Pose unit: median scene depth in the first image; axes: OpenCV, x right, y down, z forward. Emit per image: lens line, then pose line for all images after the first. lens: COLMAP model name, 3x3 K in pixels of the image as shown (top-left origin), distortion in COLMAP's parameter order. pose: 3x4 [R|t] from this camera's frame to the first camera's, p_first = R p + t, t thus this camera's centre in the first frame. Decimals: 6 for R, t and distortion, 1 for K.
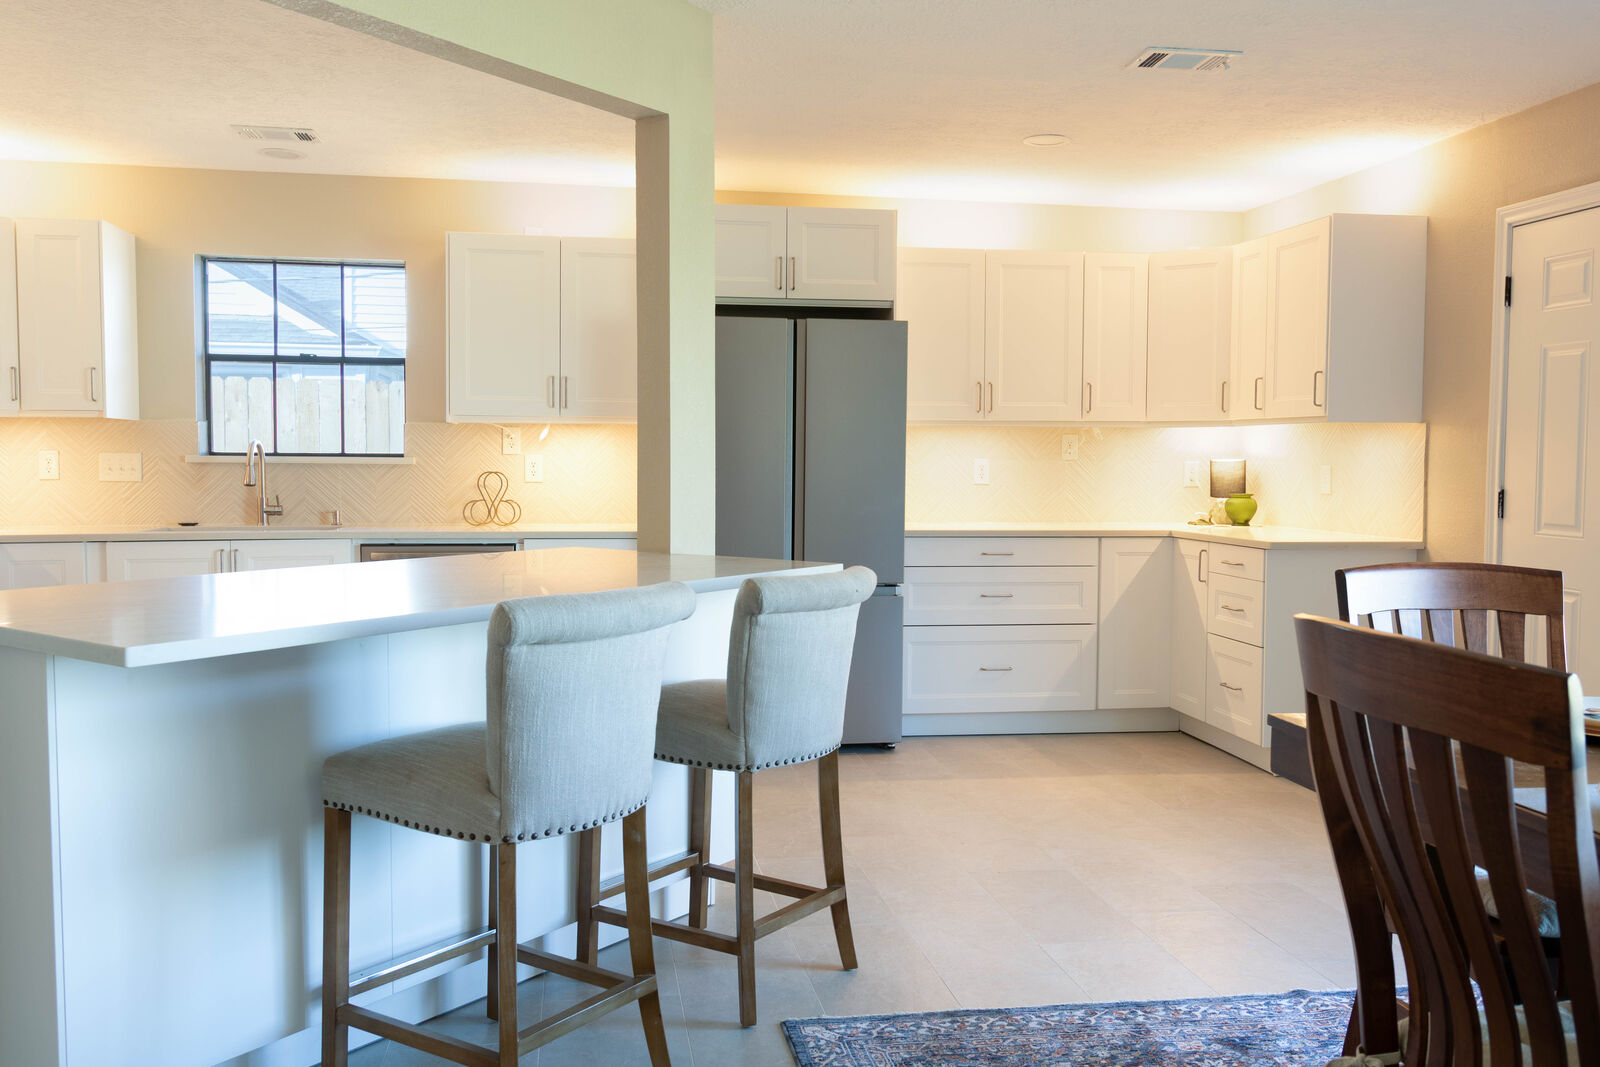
lens RADIAL K [[1331.5, 0, 798.3], [0, 1331.5, 532.9], [0, 0, 1]] dist [0.002475, 0.018812]
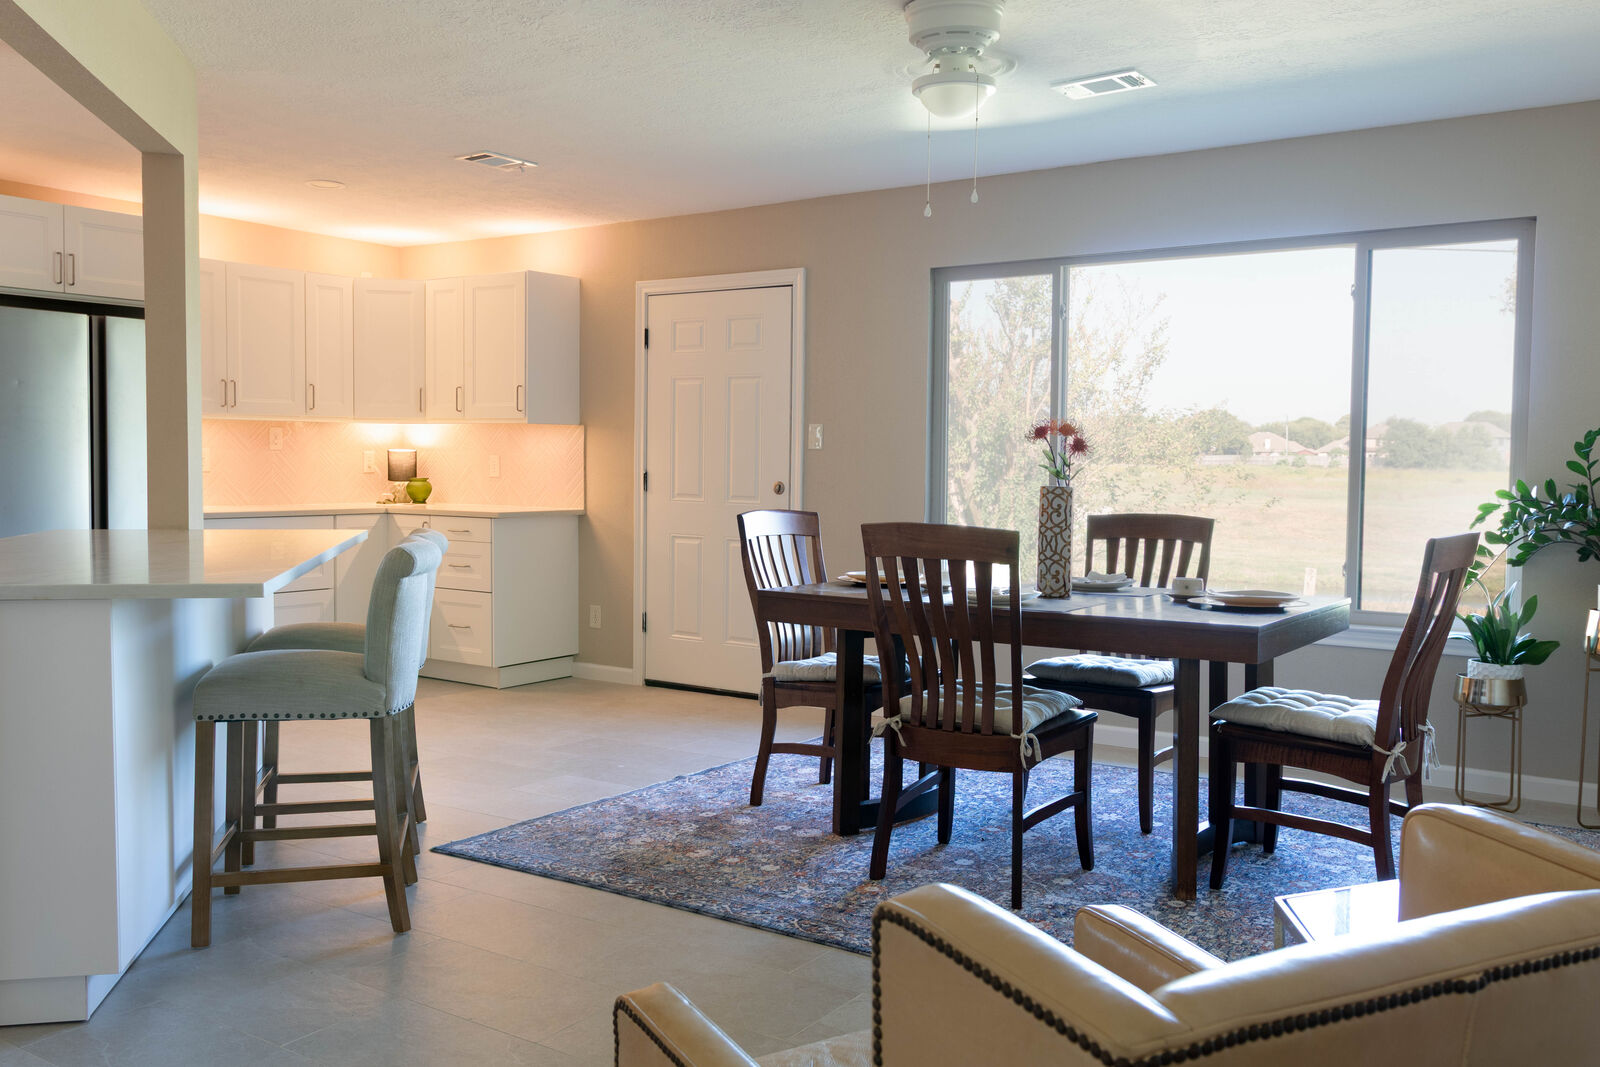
lens RADIAL K [[1331.5, 0, 801.9], [0, 1331.5, 530.6], [0, 0, 1]] dist [0.002475, 0.018812]
pose [[0.689356, -0.039847, 0.723326, -0.390803], [0.035280, 0.999148, 0.021418, 0.006976], [-0.723563, 0.010754, 0.690175, -0.136228]]
